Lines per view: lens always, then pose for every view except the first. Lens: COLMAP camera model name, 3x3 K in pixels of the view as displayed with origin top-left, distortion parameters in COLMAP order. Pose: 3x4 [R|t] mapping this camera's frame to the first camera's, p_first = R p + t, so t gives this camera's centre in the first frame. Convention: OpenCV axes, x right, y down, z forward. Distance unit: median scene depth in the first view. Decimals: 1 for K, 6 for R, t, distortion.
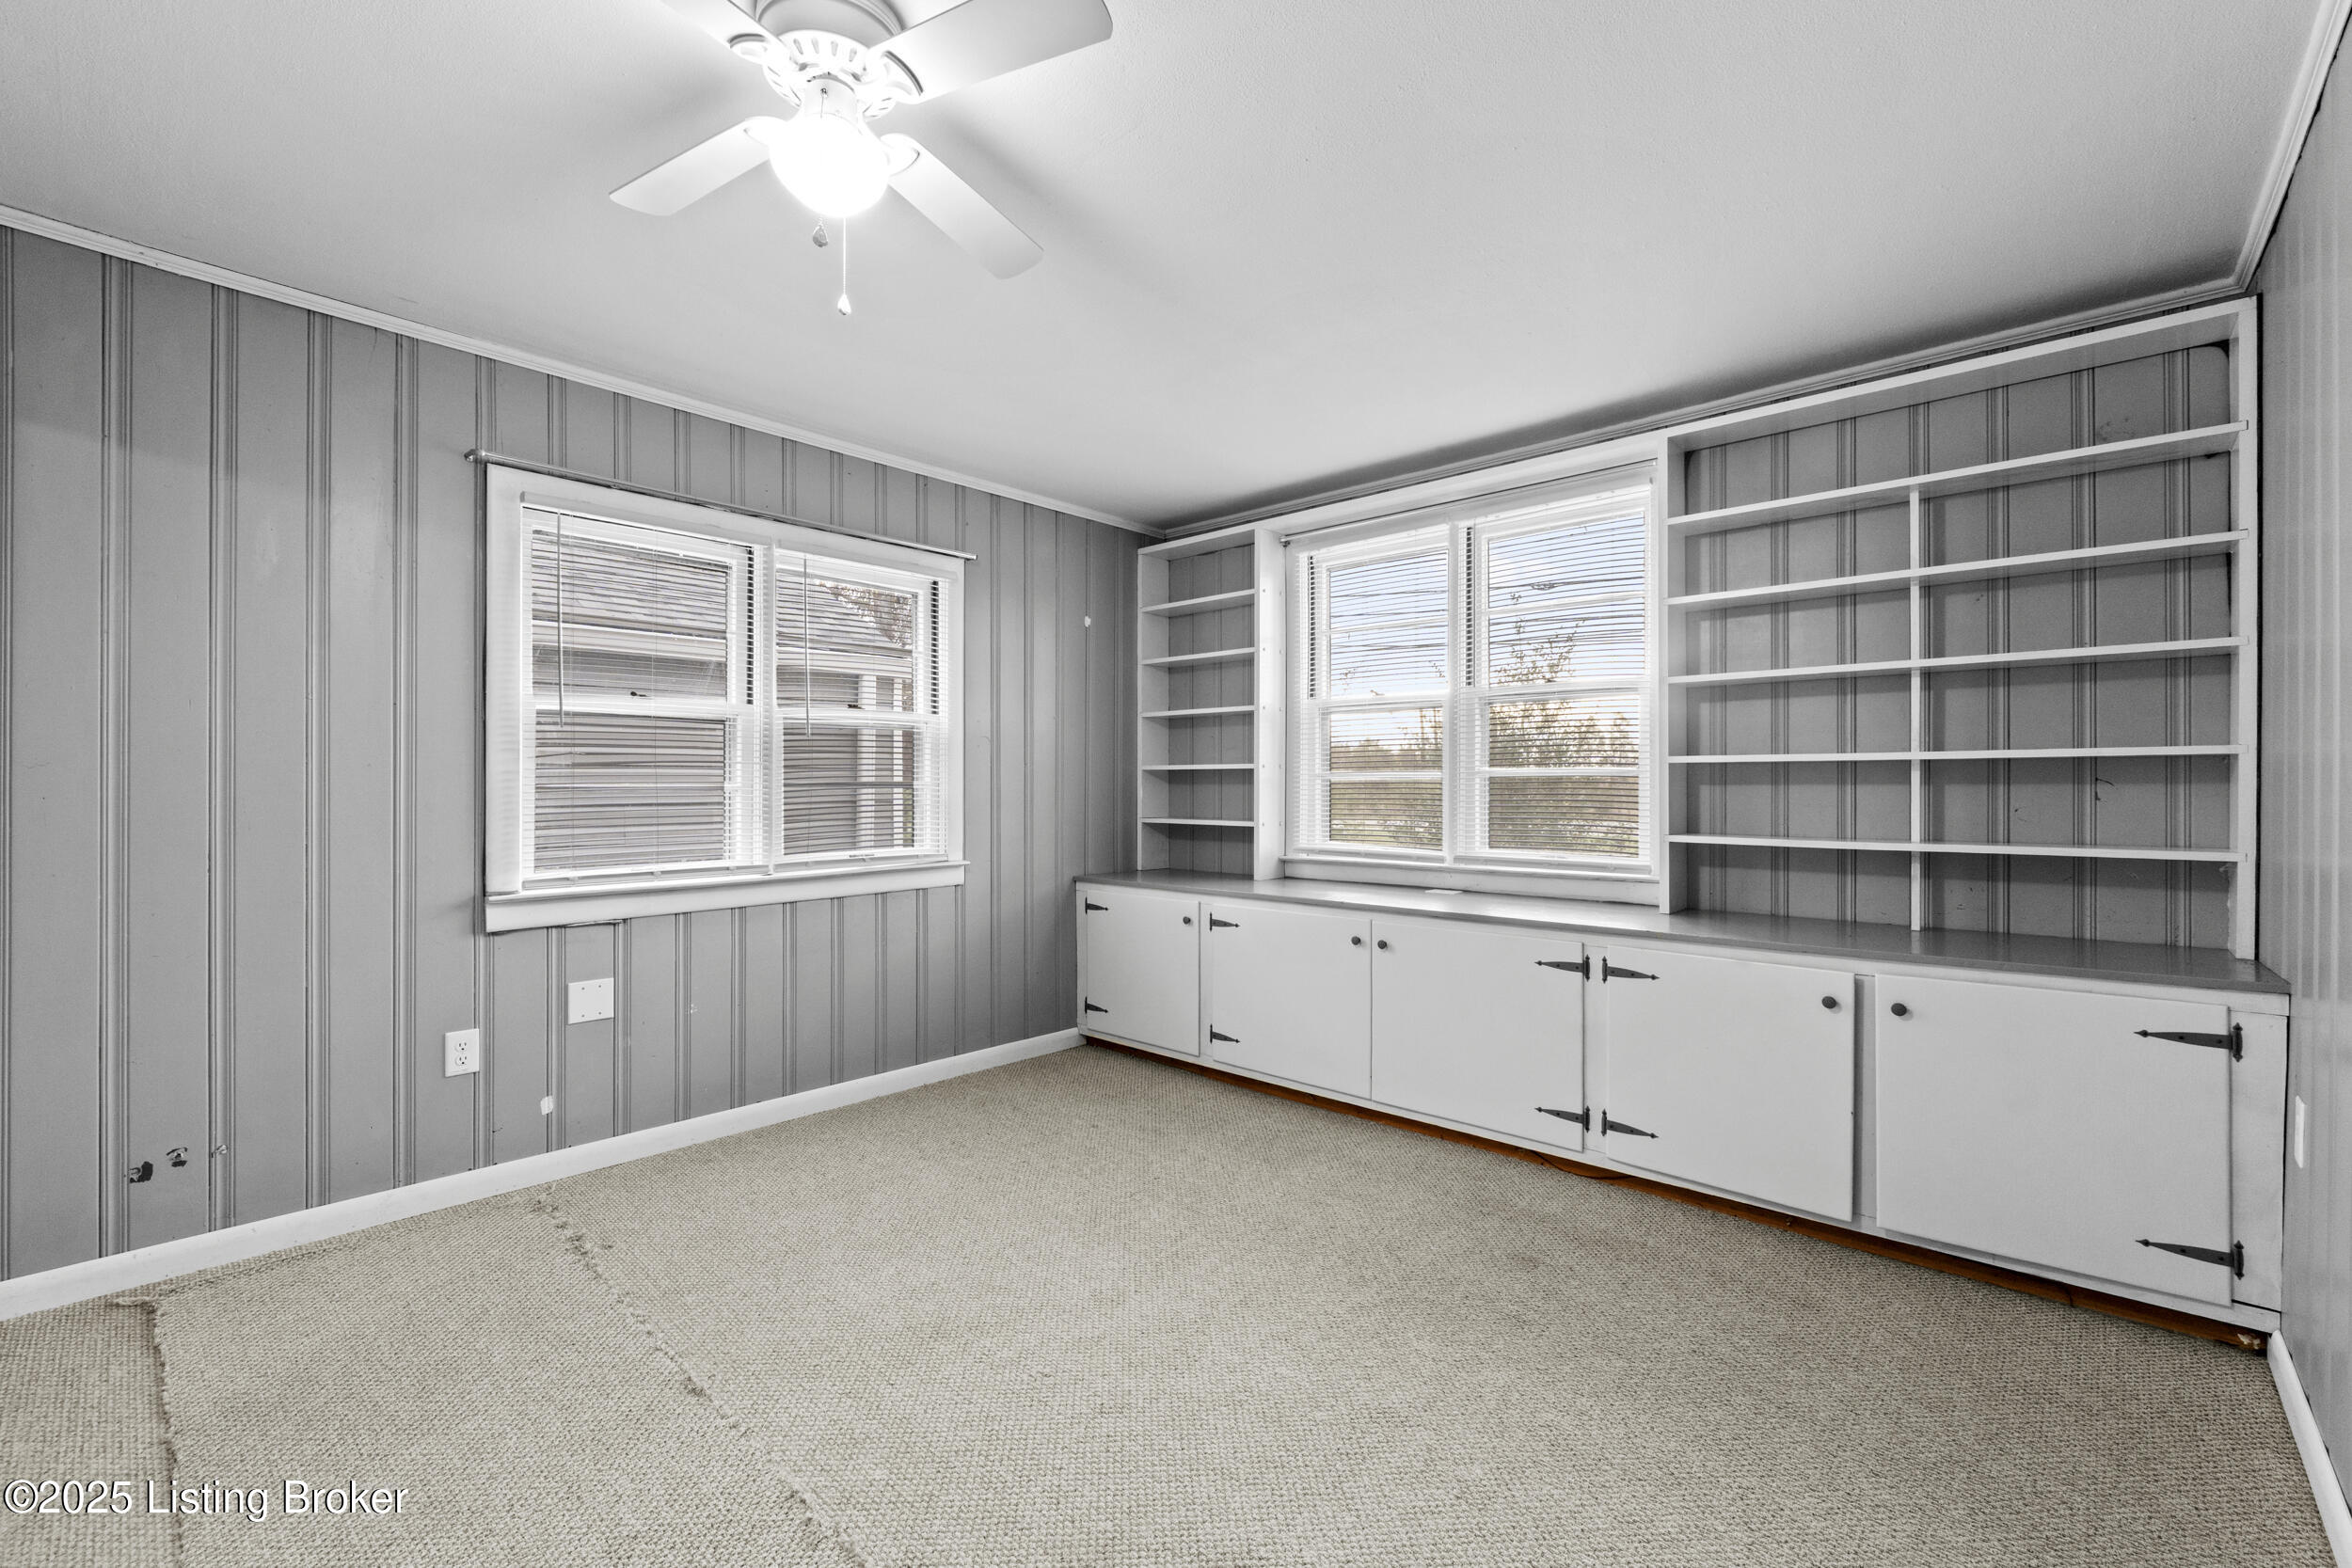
lens RADIAL K [[982.7, 0, 1183.5], [0, 982.7, 785.7], [0, 0, 1]] dist [-0.002807, -0.000710]
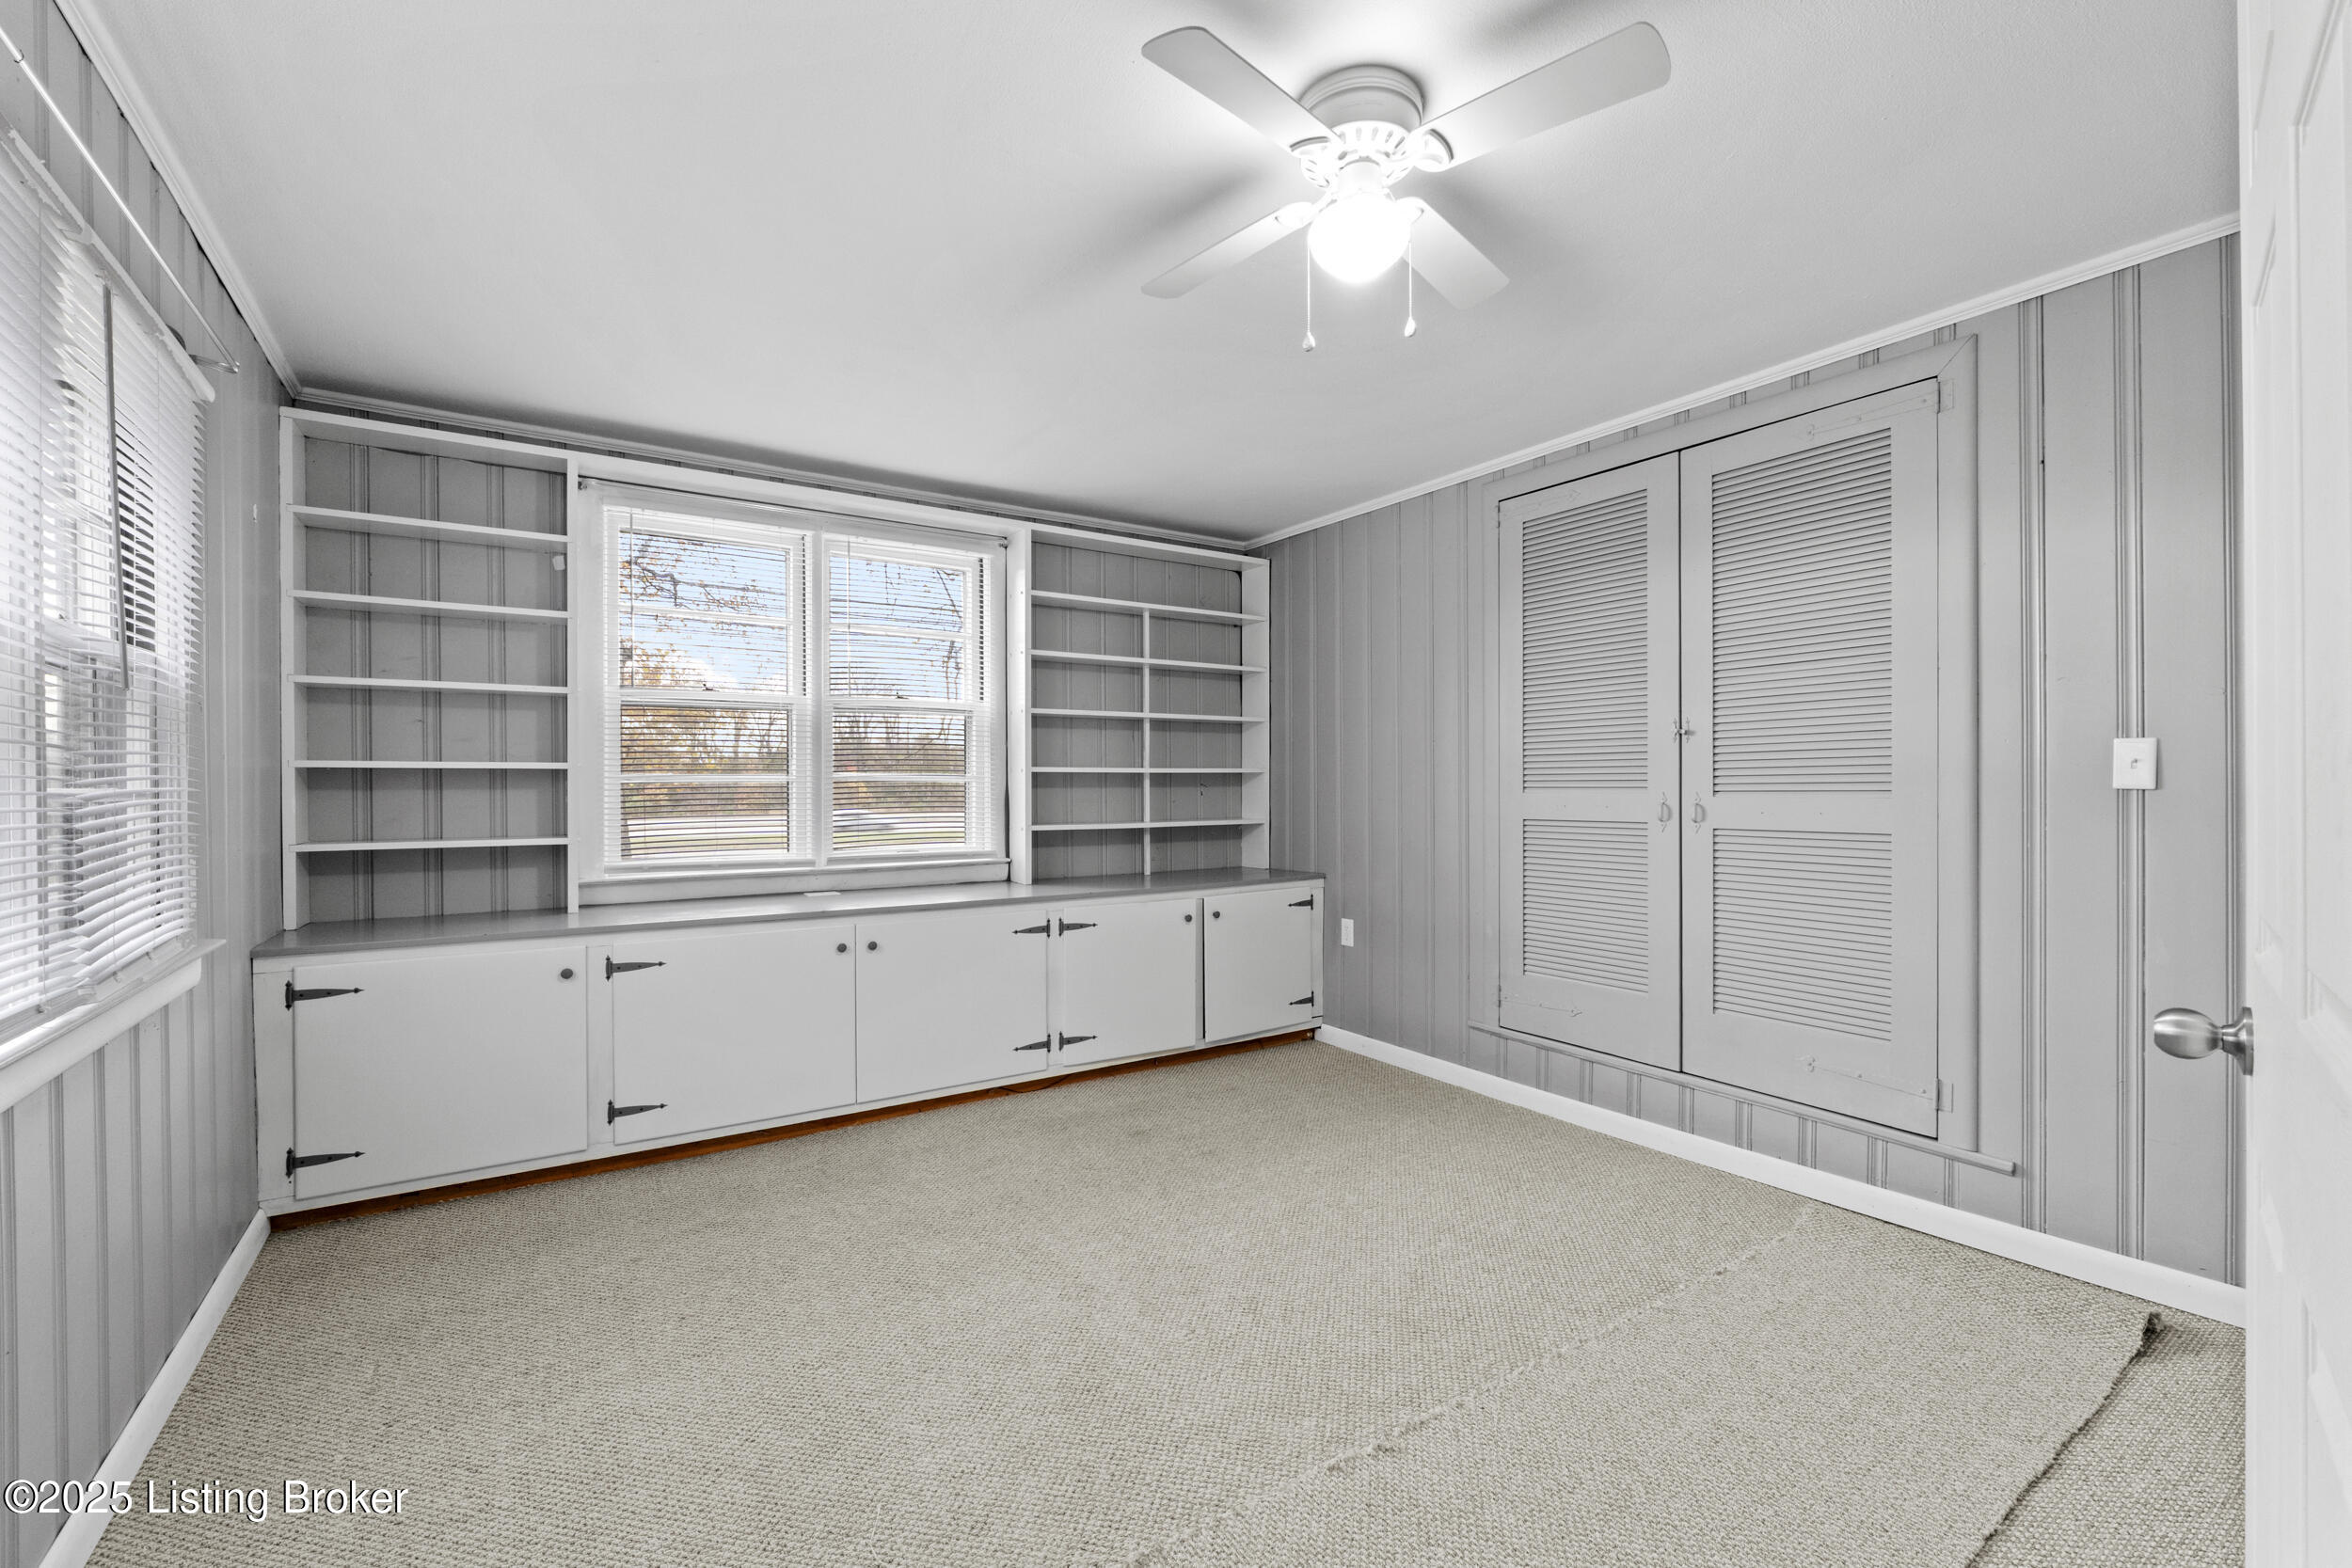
lens RADIAL K [[982.7, 0, 1180.5], [0, 982.7, 786.1], [0, 0, 1]] dist [-0.002807, -0.000710]
pose [[0.251224, -0.004665, 0.967918, -0.811676], [0.000554, 0.999989, 0.004676, -0.010756], [-0.967929, -0.000639, 0.251224, 0.496202]]
